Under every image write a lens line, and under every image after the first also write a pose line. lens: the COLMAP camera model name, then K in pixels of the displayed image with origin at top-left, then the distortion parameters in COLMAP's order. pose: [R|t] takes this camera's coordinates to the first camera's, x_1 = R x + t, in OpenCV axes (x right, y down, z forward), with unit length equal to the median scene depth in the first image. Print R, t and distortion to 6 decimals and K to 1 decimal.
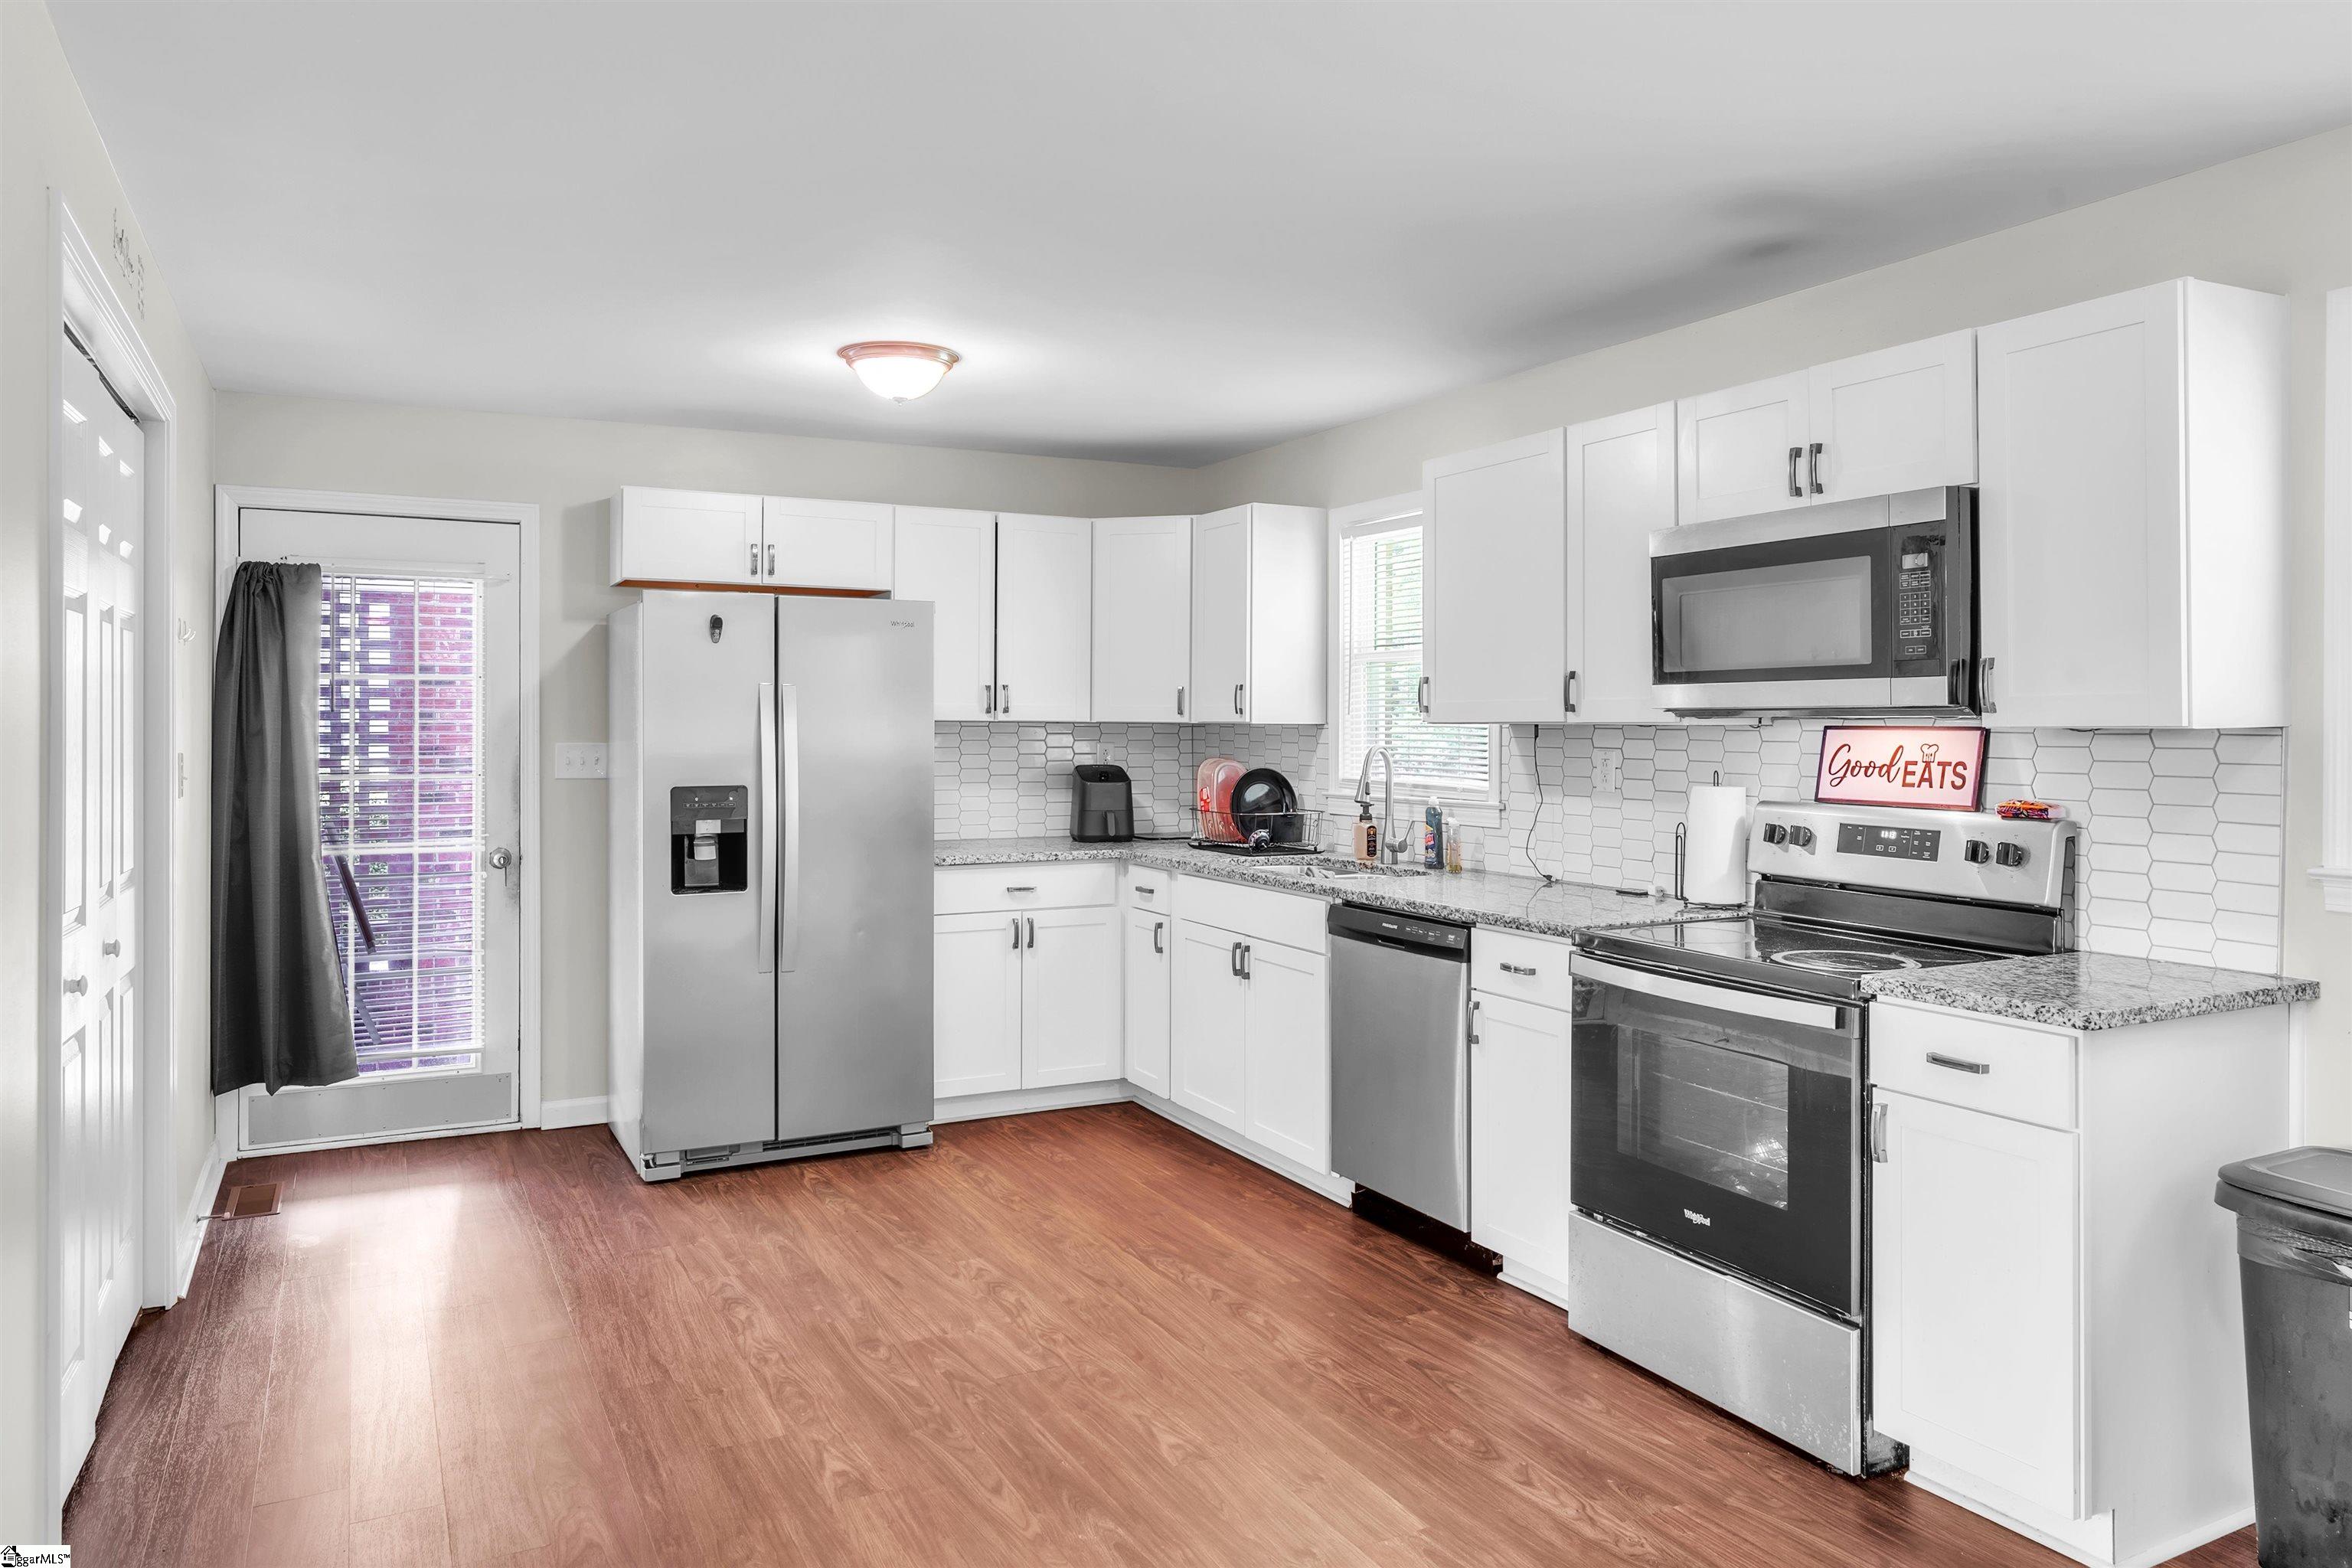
lens RADIAL K [[1582.2, 0, 1195.4], [0, 1582.2, 720.8], [0, 0, 1]] dist [-0.016979, -0.000948]
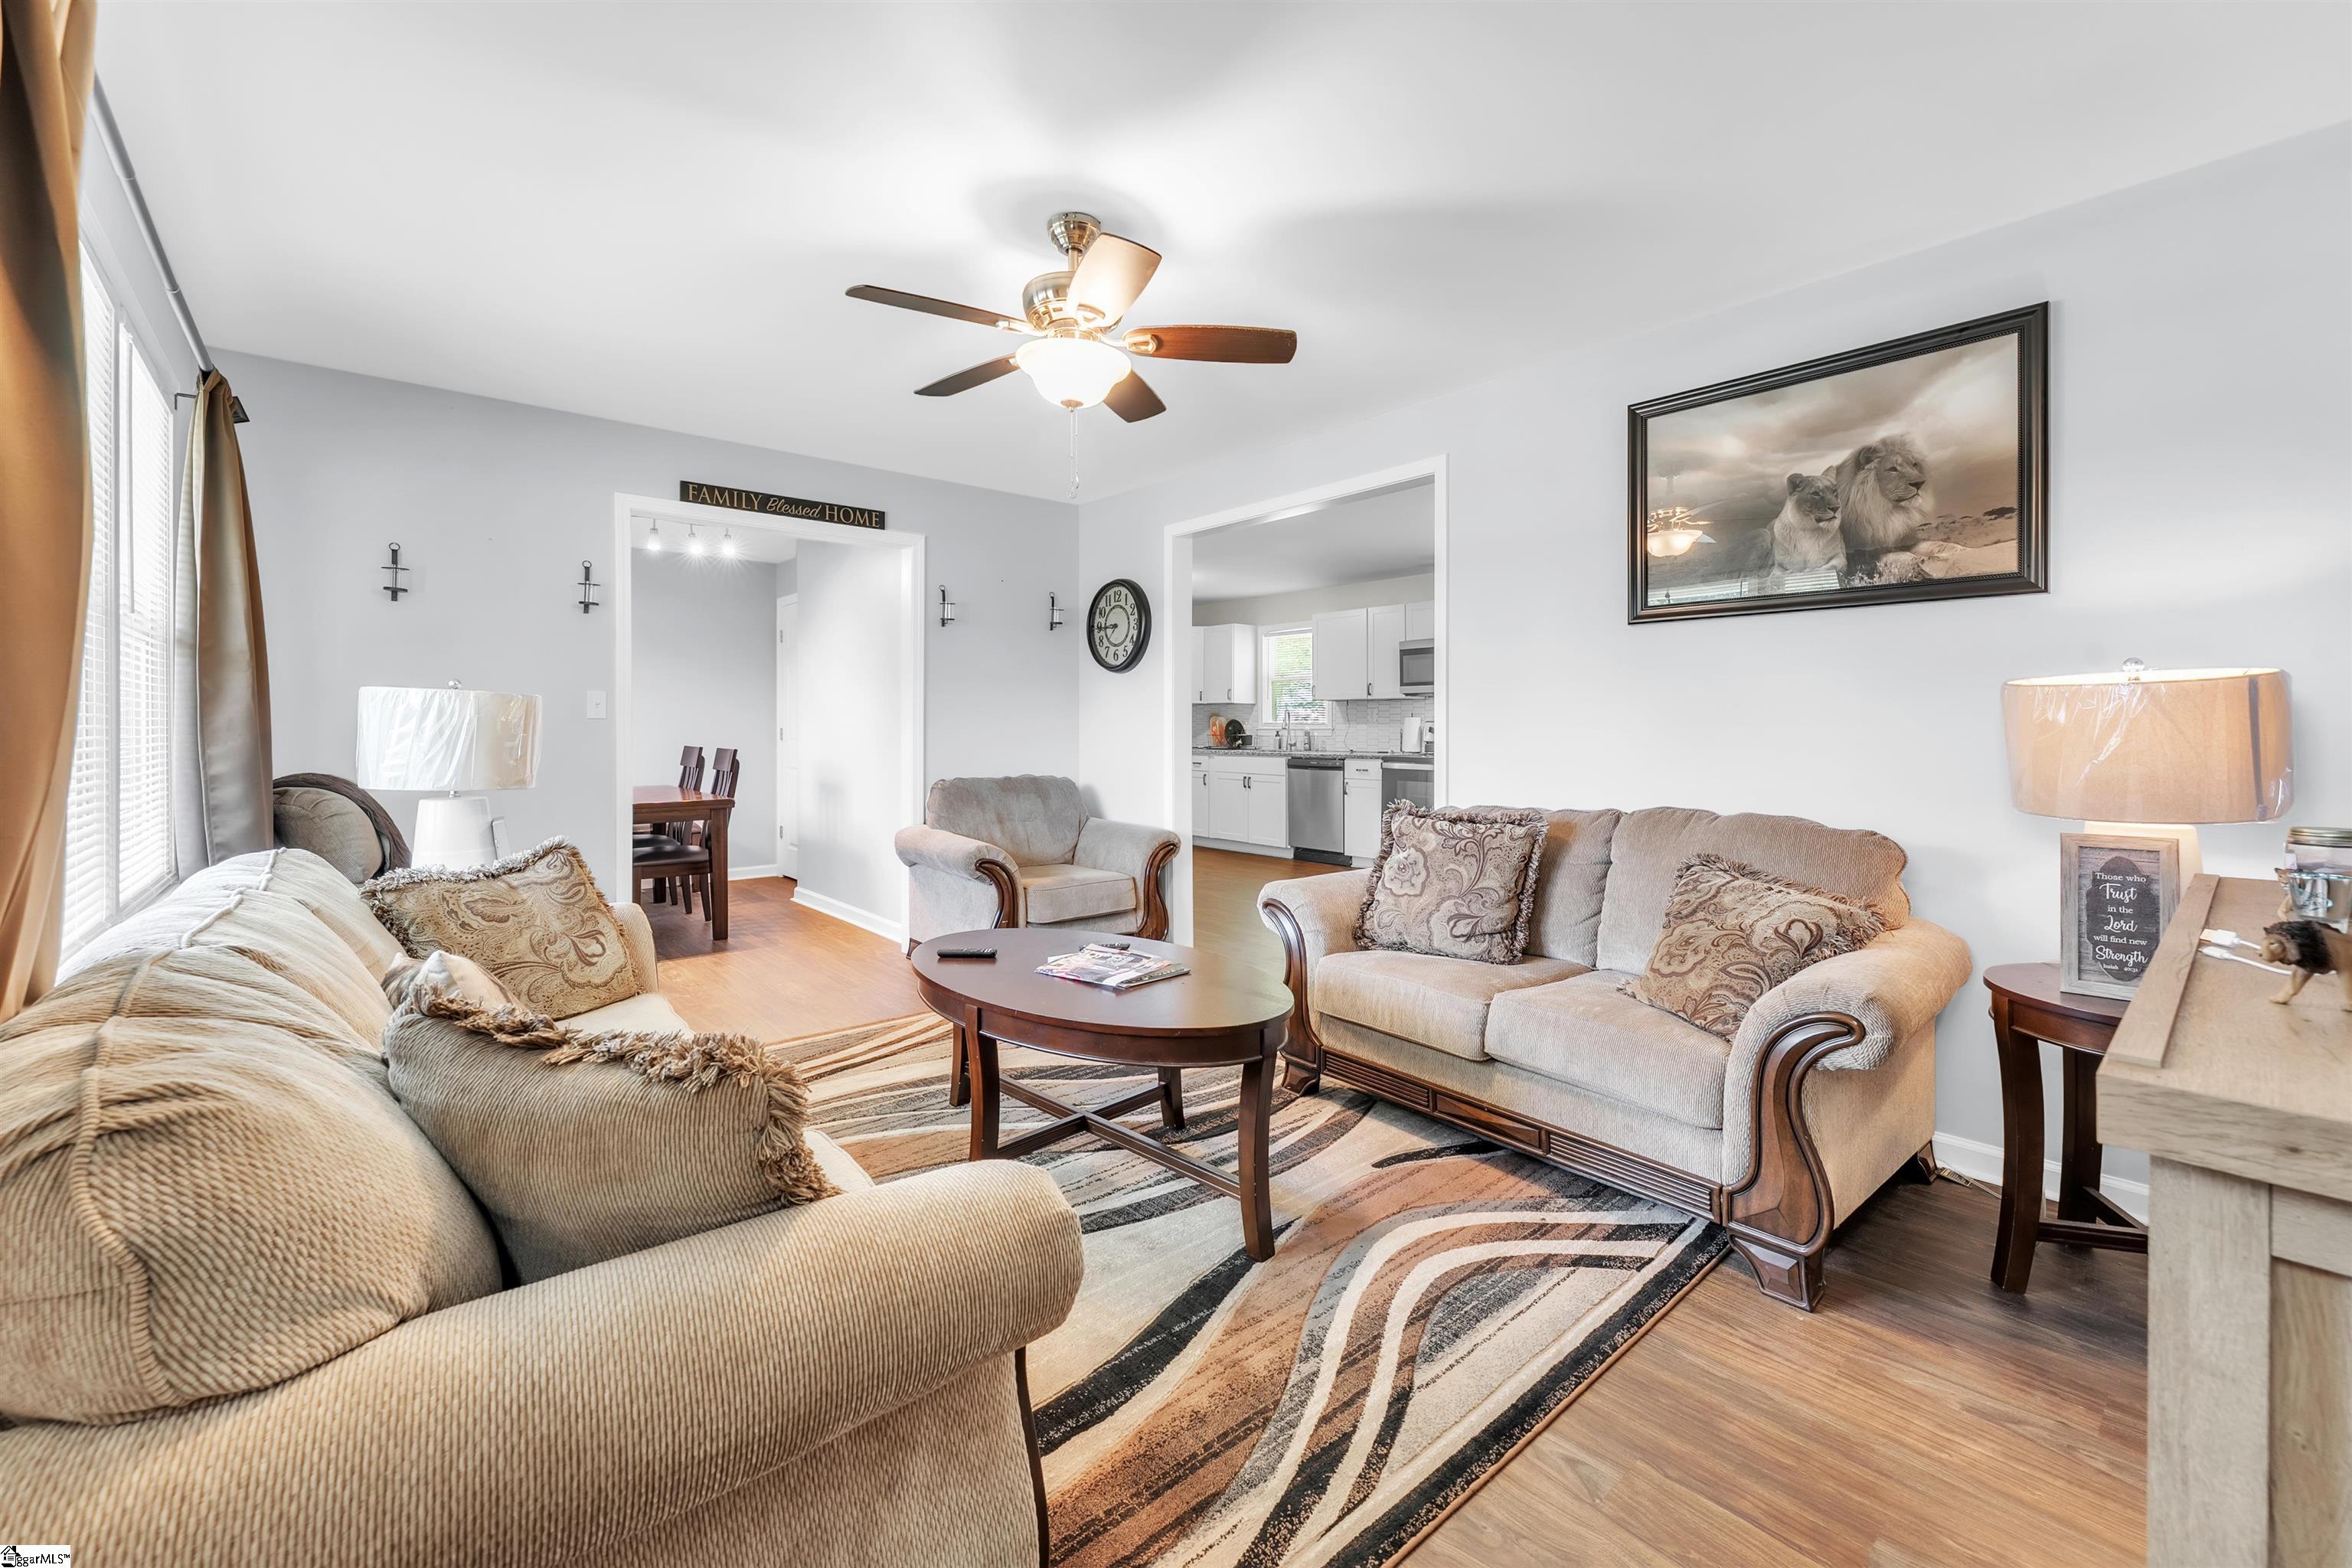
lens RADIAL K [[952.4, 0, 1211.8], [0, 952.4, 731.4], [0, 0, 1]] dist [-0.000982, -0.001311]
pose [[0.969493, -0.004238, 0.245084, -0.562638], [0.002793, 0.999977, 0.006245, 0.055314], [-0.245104, -0.005370, 0.969482, -0.838791]]
